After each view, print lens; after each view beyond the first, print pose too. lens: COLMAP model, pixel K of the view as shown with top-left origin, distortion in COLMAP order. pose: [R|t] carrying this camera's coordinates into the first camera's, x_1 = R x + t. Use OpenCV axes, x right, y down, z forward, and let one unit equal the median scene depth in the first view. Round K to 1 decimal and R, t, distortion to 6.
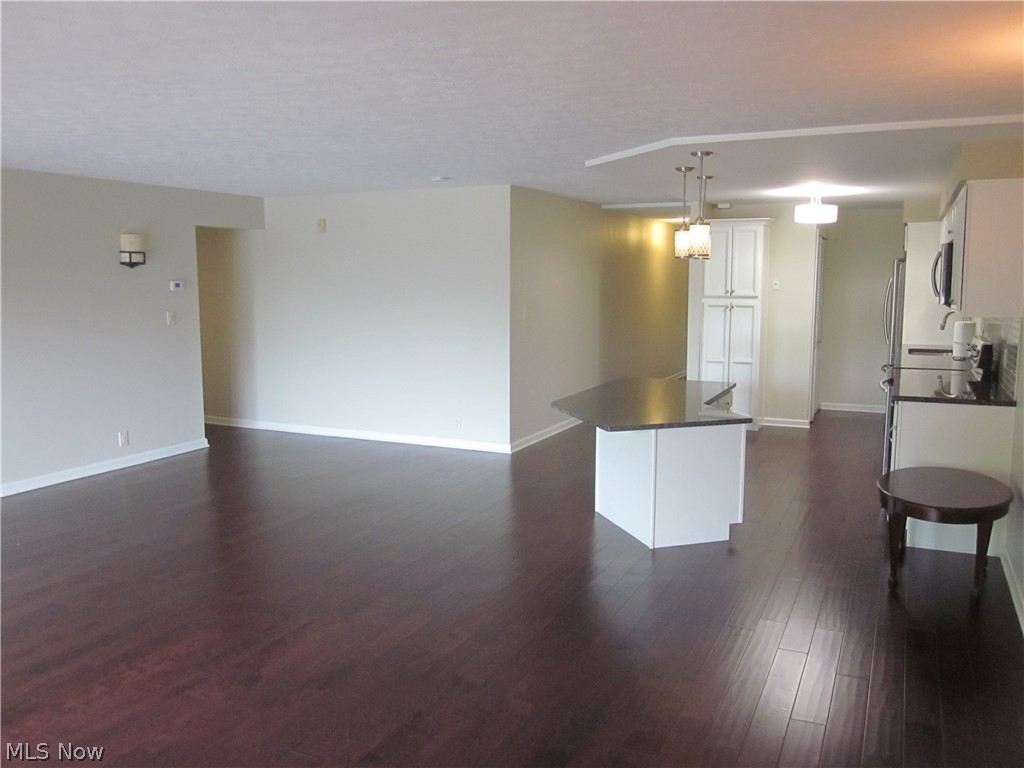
lens RADIAL K [[850.6, 0, 521.2], [0, 850.6, 381.5], [0, 0, 1]] dist [-0.044734, 0.014309]
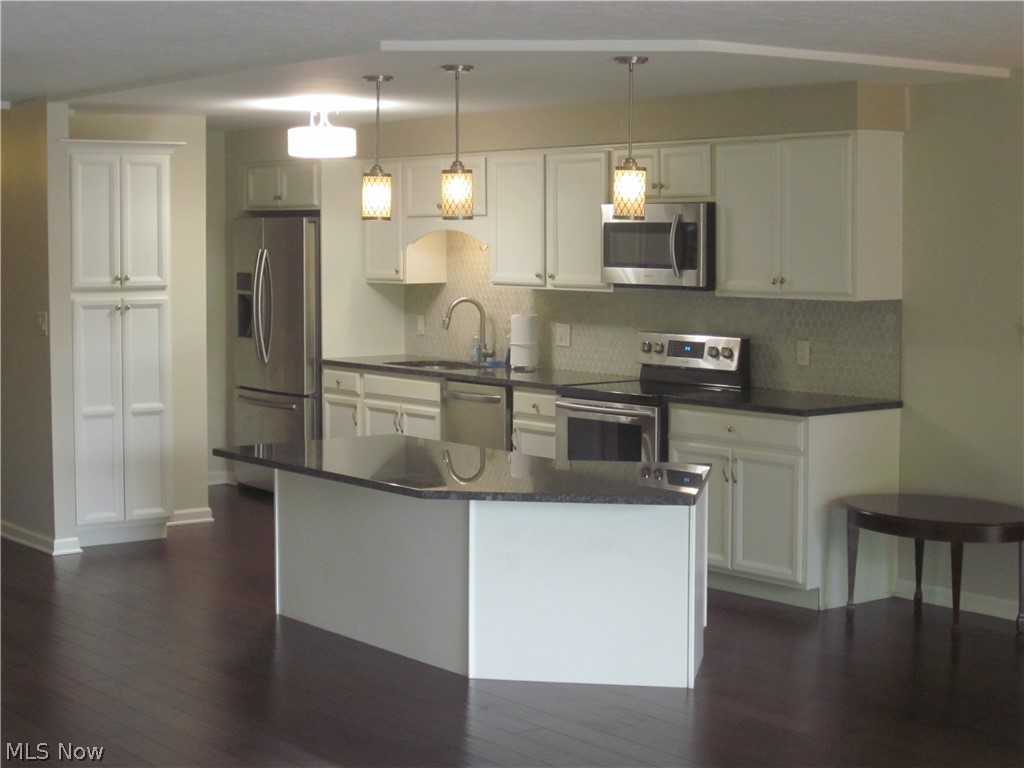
lens RADIAL K [[1783.3, 0, 505.7], [0, 1783.3, 387.6], [0, 0, 1]] dist [-0.151753, 0.000000]
pose [[0.480262, -0.075267, 0.873890, -0.596681], [0.110308, 0.993584, 0.024954, -0.040385], [-0.870161, 0.084412, 0.485483, 0.271474]]
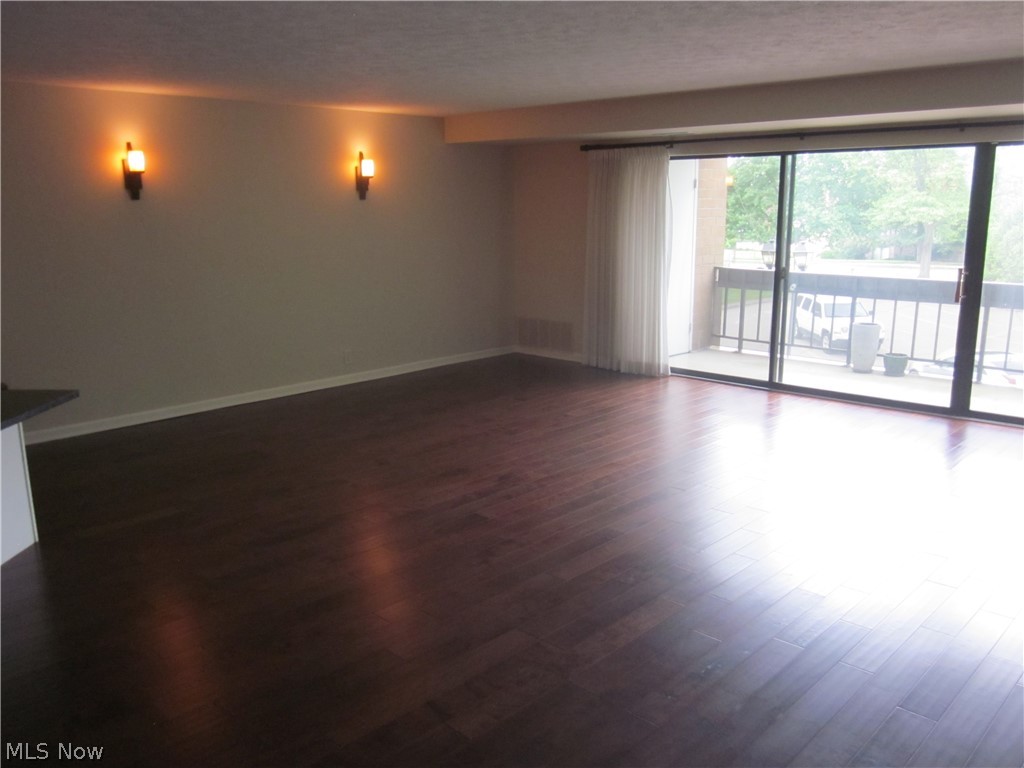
lens RADIAL K [[850.6, 0, 522.8], [0, 850.6, 387.4], [0, 0, 1]] dist [-0.044734, 0.014309]
pose [[-0.945394, -0.069086, 0.318524, -0.313451], [0.041271, 0.944036, 0.327251, -0.111474], [-0.323306, 0.322527, -0.889634, 0.883402]]
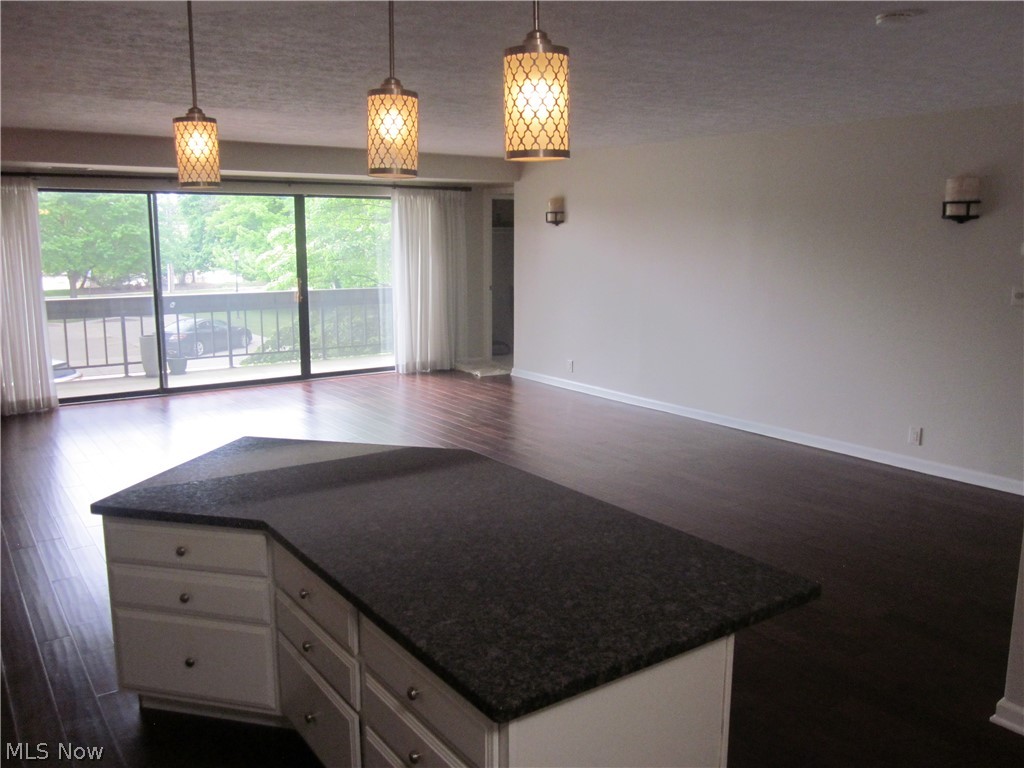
lens RADIAL K [[850.6, 0, 516.6], [0, 850.6, 383.2], [0, 0, 1]] dist [-0.044734, 0.014309]
pose [[-0.503928, 0.138441, -0.852579, 0.337245], [-0.115772, 0.967339, 0.225504, -0.101867], [0.855952, 0.212343, -0.471441, 0.852755]]
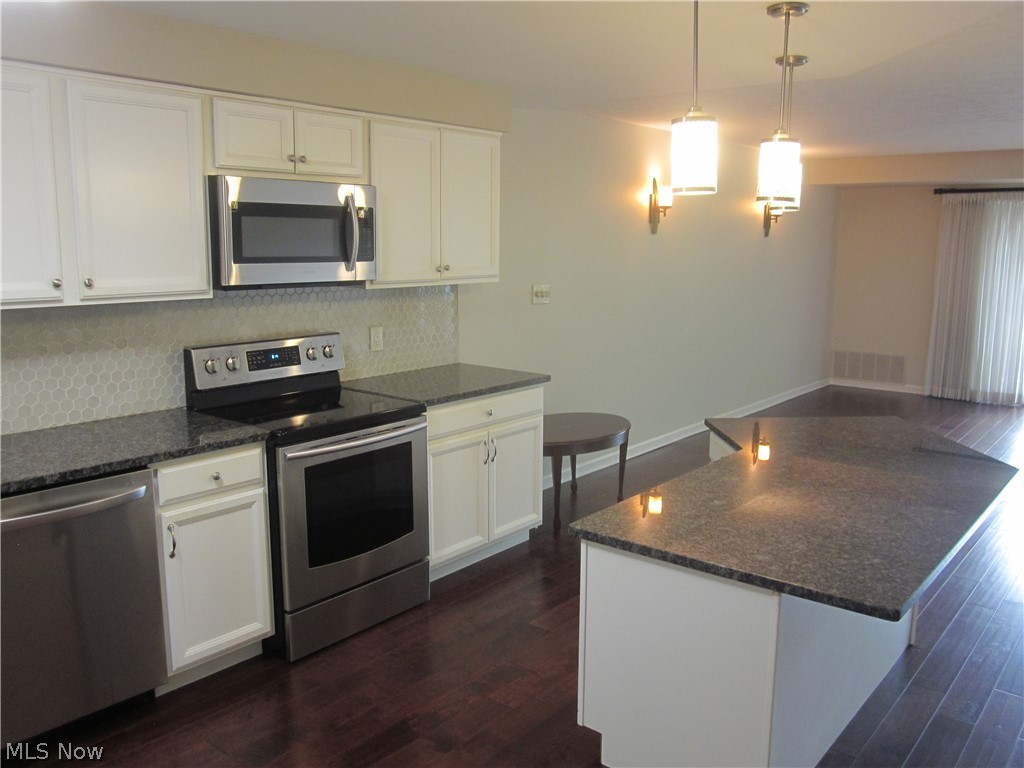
lens RADIAL K [[850.6, 0, 508.7], [0, 850.6, 381.2], [0, 0, 1]] dist [-0.044734, 0.014309]
pose [[-0.963263, -0.052071, 0.263464, 0.145835], [0.025655, 0.958696, 0.283274, -0.130295], [-0.267332, 0.279626, -0.922140, 1.046333]]
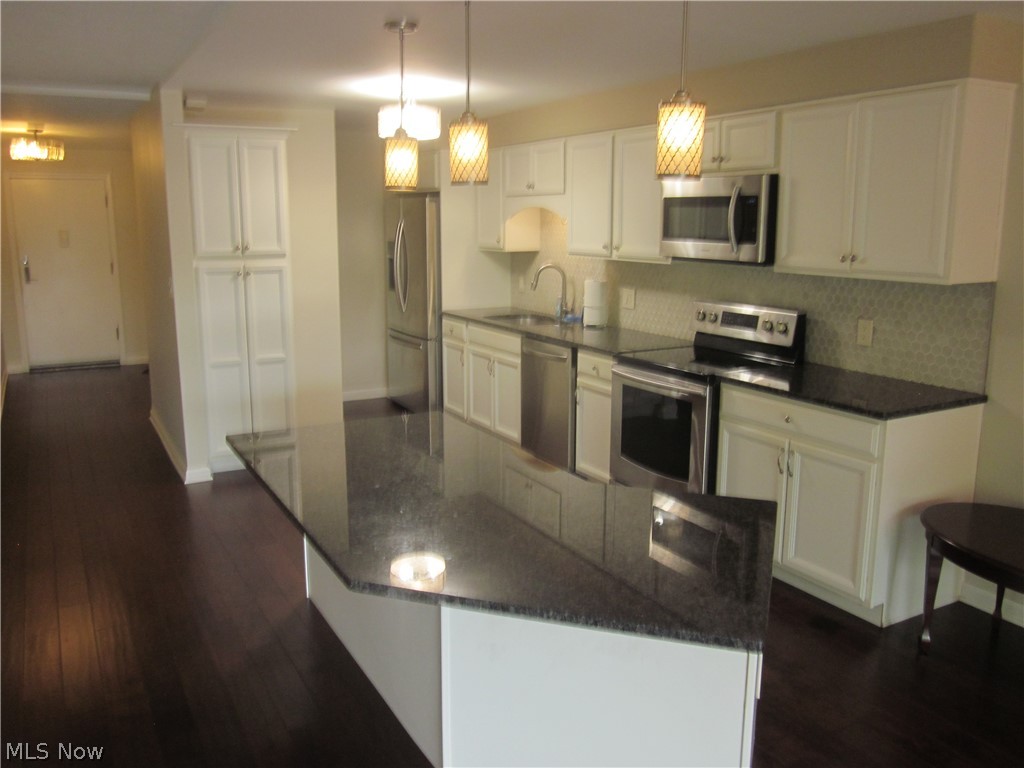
lens RADIAL K [[850.6, 0, 508.6], [0, 850.6, 387.7], [0, 0, 1]] dist [-0.044734, 0.014309]
pose [[0.604255, -0.156789, 0.781212, -0.126603], [0.099754, 0.987621, 0.121057, -0.061318], [-0.790522, 0.004779, 0.612415, 0.479677]]
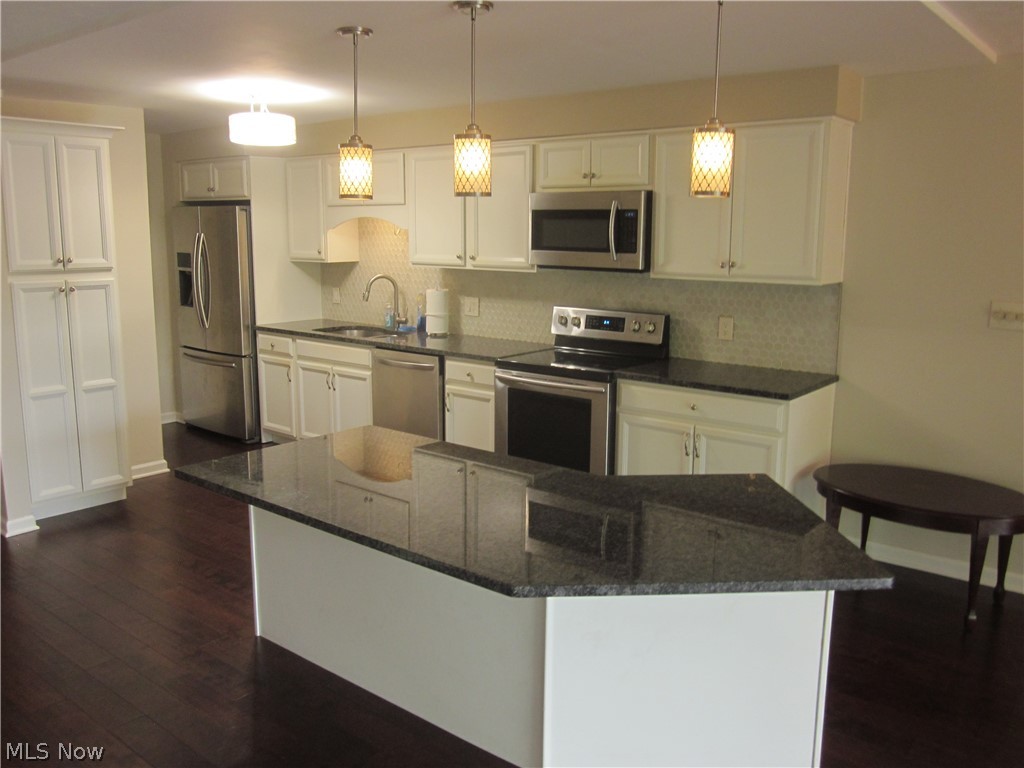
lens RADIAL K [[850.6, 0, 510.7], [0, 850.6, 387.1], [0, 0, 1]] dist [-0.044734, 0.014309]
pose [[0.261553, -0.173953, 0.949384, -0.194247], [0.113730, 0.982327, 0.148657, -0.074648], [-0.958465, 0.069092, 0.276714, 0.591263]]
